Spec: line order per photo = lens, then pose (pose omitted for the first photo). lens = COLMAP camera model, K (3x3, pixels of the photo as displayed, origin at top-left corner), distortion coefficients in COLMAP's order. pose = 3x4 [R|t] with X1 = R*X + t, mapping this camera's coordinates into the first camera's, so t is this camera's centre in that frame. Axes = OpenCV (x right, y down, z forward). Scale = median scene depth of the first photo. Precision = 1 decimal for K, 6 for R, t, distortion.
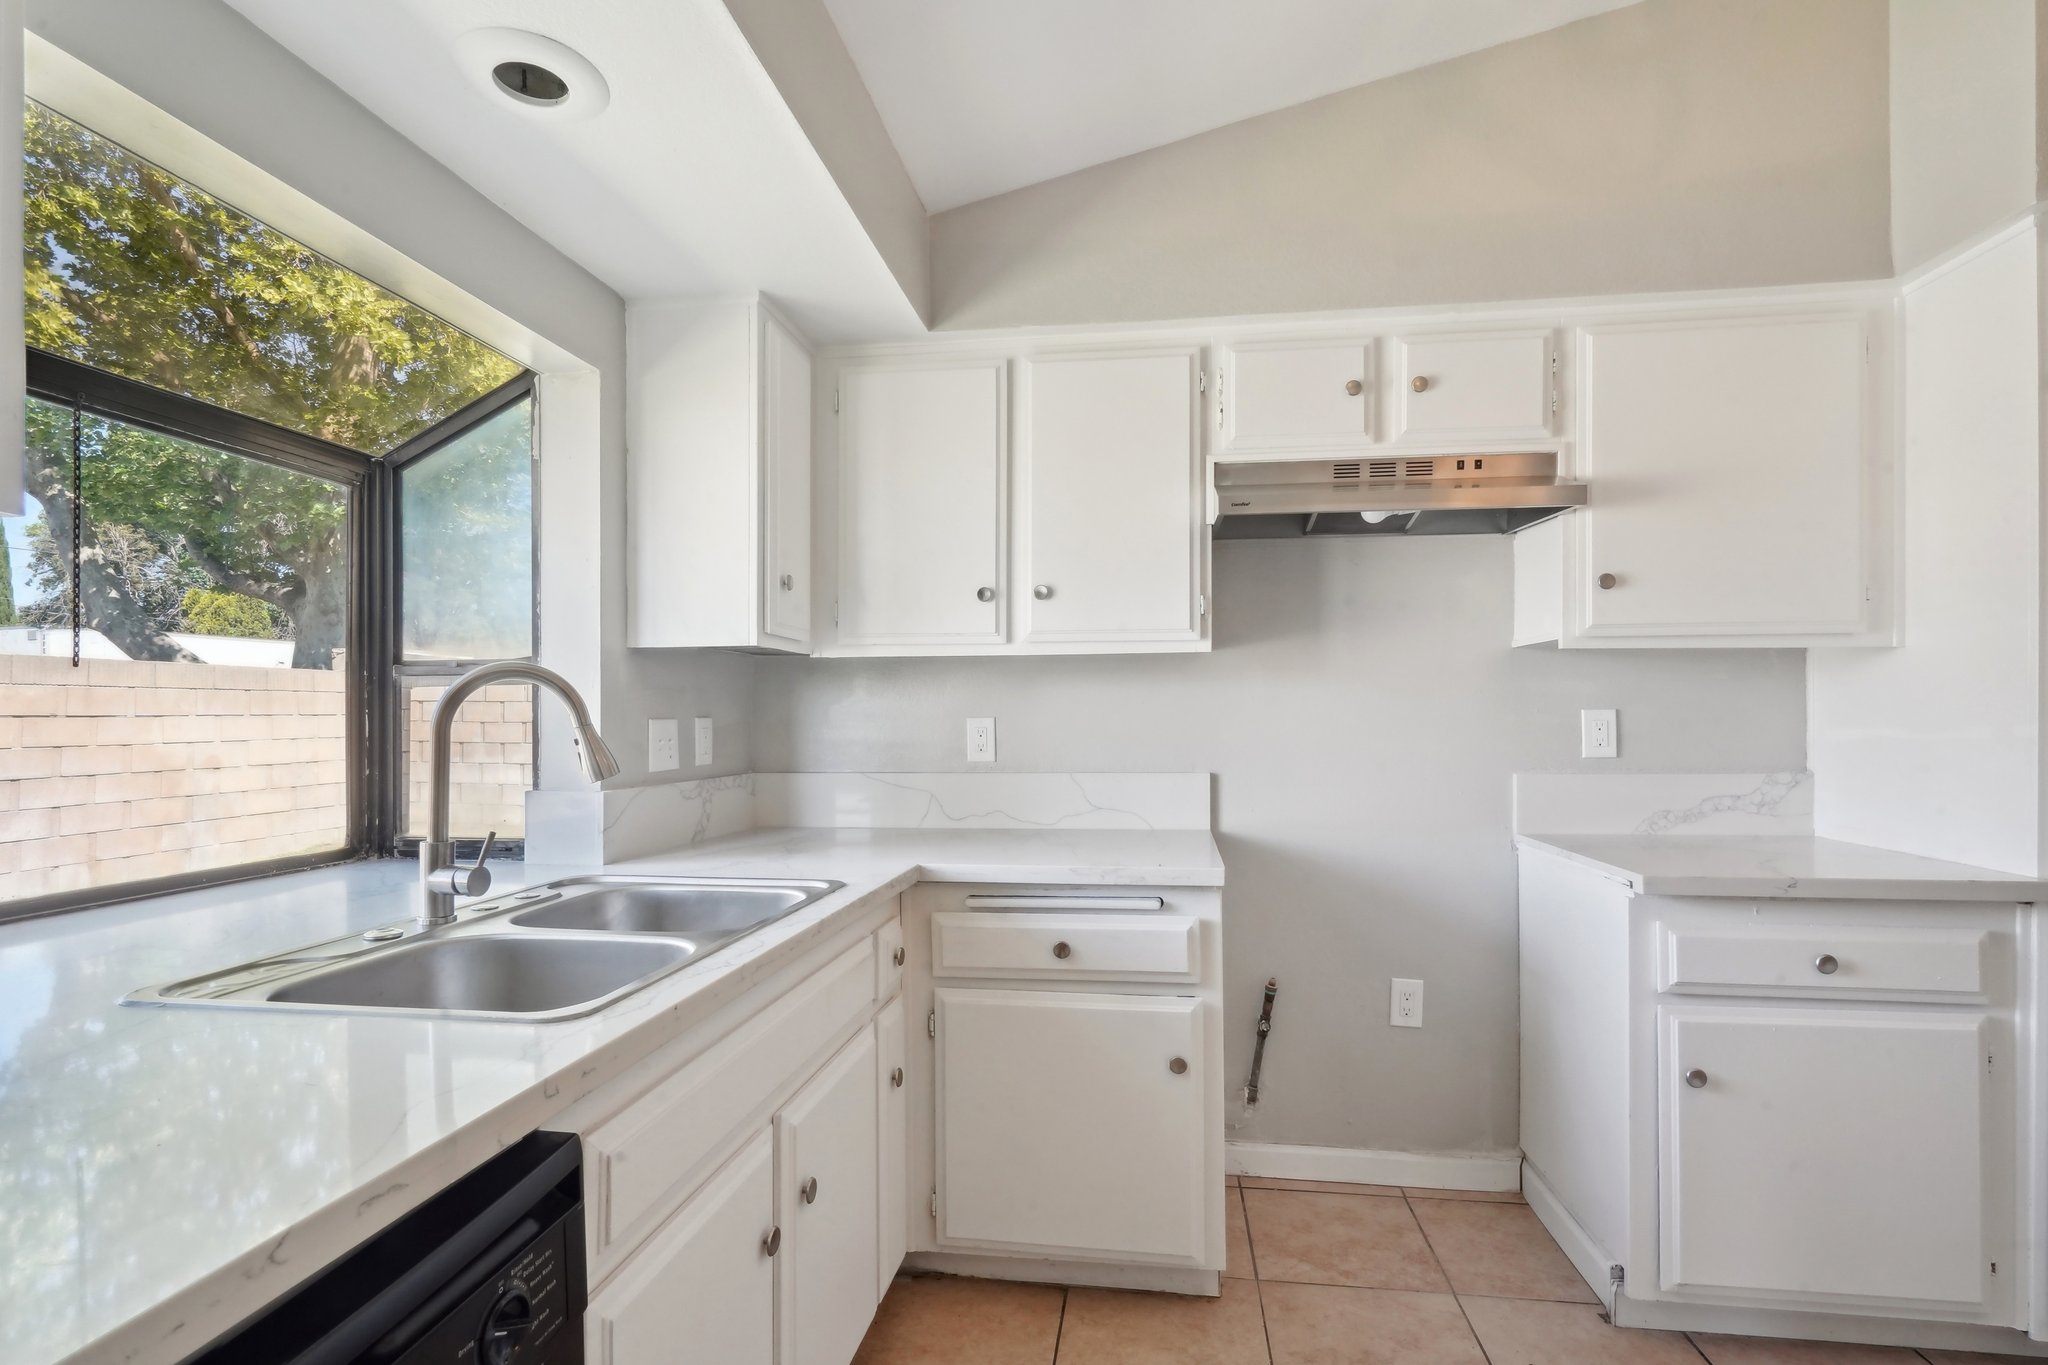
lens RADIAL K [[949.7, 0, 1024.0], [0, 949.7, 682.5], [0, 0, 1]] dist [0.001987, 0.000673]
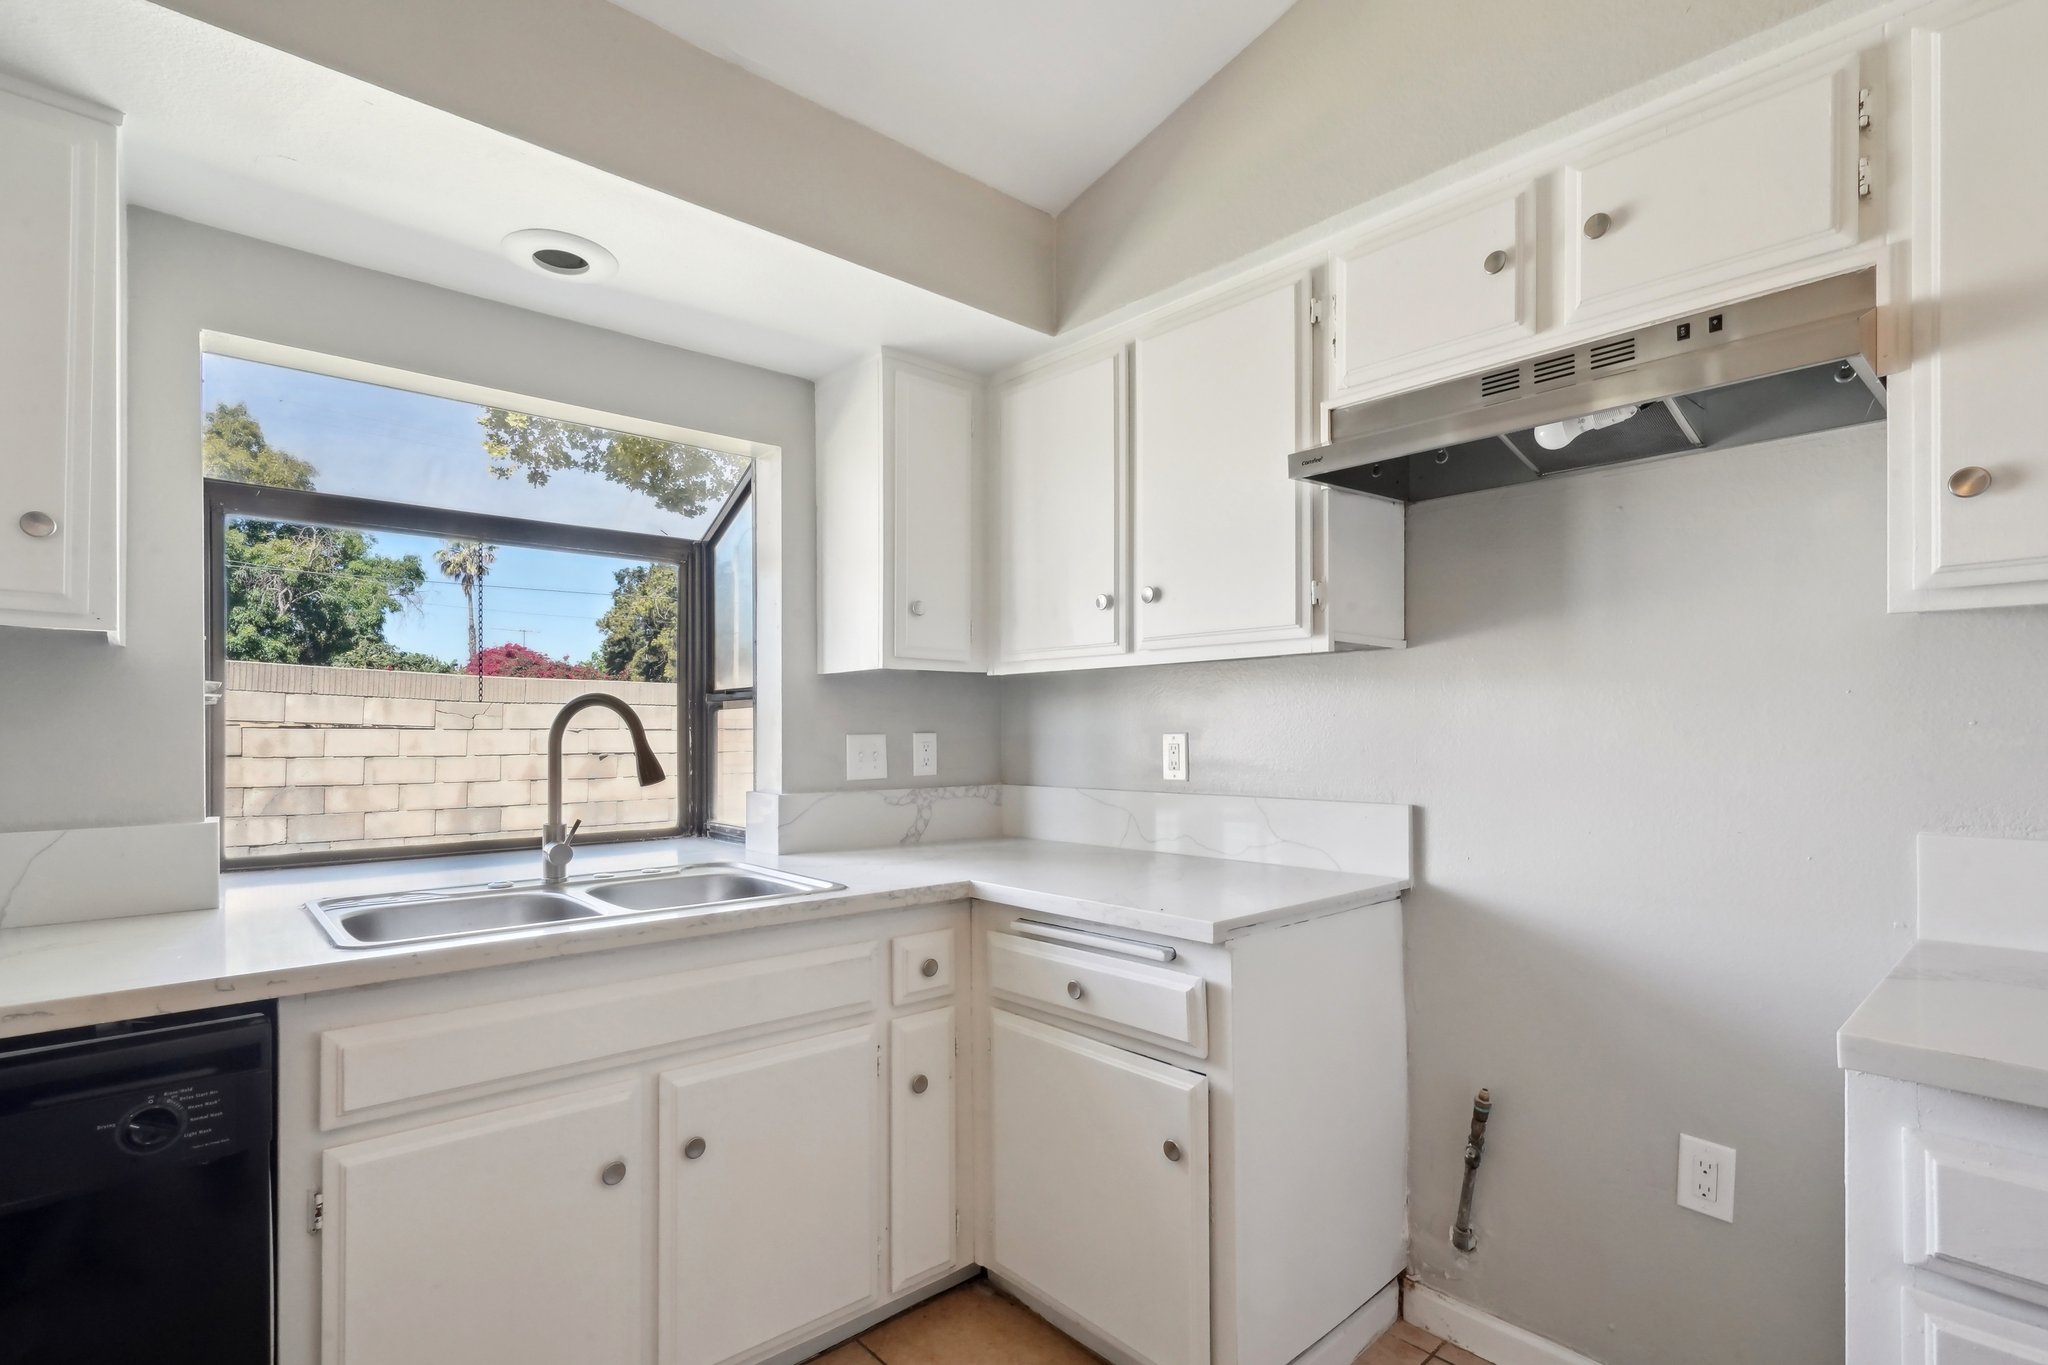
lens RADIAL K [[962.5, 0, 1024.6], [0, 962.5, 697.9], [0, 0, 1]] dist [0.000960, 0.000188]
pose [[0.765399, -0.021799, -0.643187, 0.520611], [0.026767, 0.999640, -0.002028, 0.001307], [0.643000, -0.015664, 0.765706, 0.227839]]
